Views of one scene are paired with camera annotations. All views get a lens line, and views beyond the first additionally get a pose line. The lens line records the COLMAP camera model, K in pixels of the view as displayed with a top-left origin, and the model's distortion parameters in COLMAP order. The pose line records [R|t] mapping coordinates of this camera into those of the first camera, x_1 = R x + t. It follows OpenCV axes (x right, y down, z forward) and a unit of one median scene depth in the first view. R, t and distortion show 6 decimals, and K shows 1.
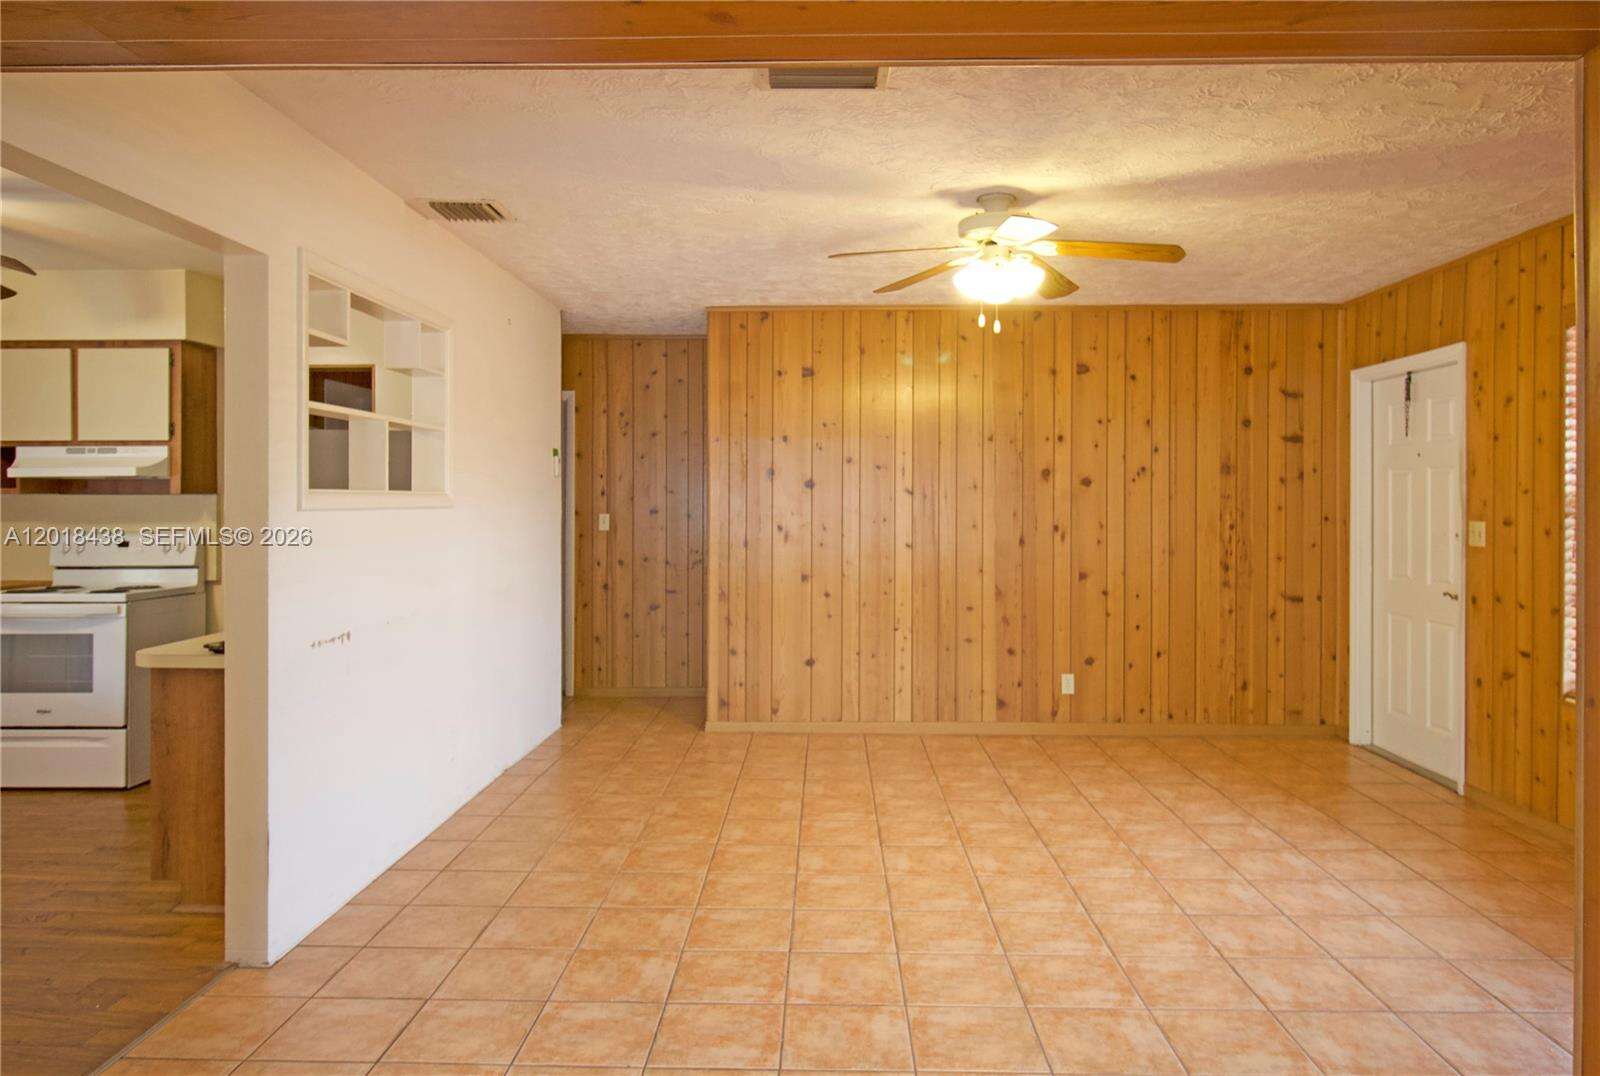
lens RADIAL K [[1043.8, 0, 801.5], [0, 1043.8, 507.3], [0, 0, 1]] dist [-0.001413, -0.000904]
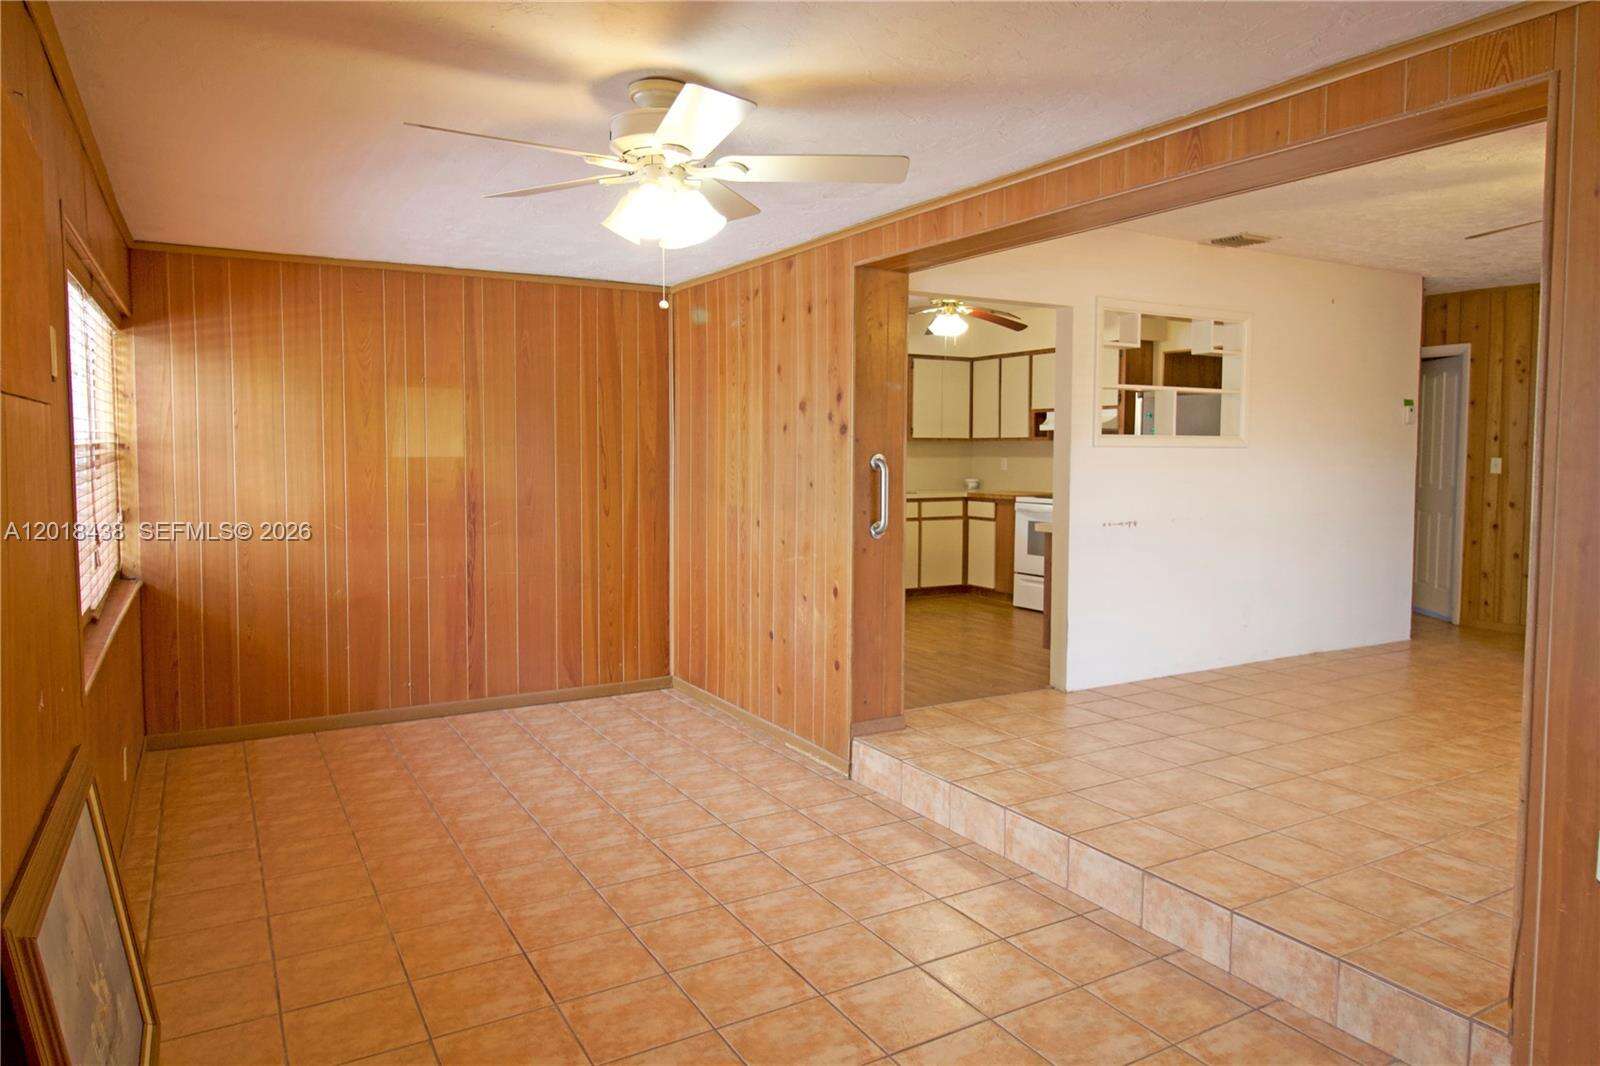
lens RADIAL K [[1020.2, 0, 800.0], [0, 1020.2, 533.0], [0, 0, 1]] dist [-0.001838, -0.000563]
pose [[0.522326, 0.071857, -0.849713, 0.327476], [-0.009821, 0.996884, 0.078266, 0.008287], [0.852689, -0.032535, 0.521405, -0.146017]]
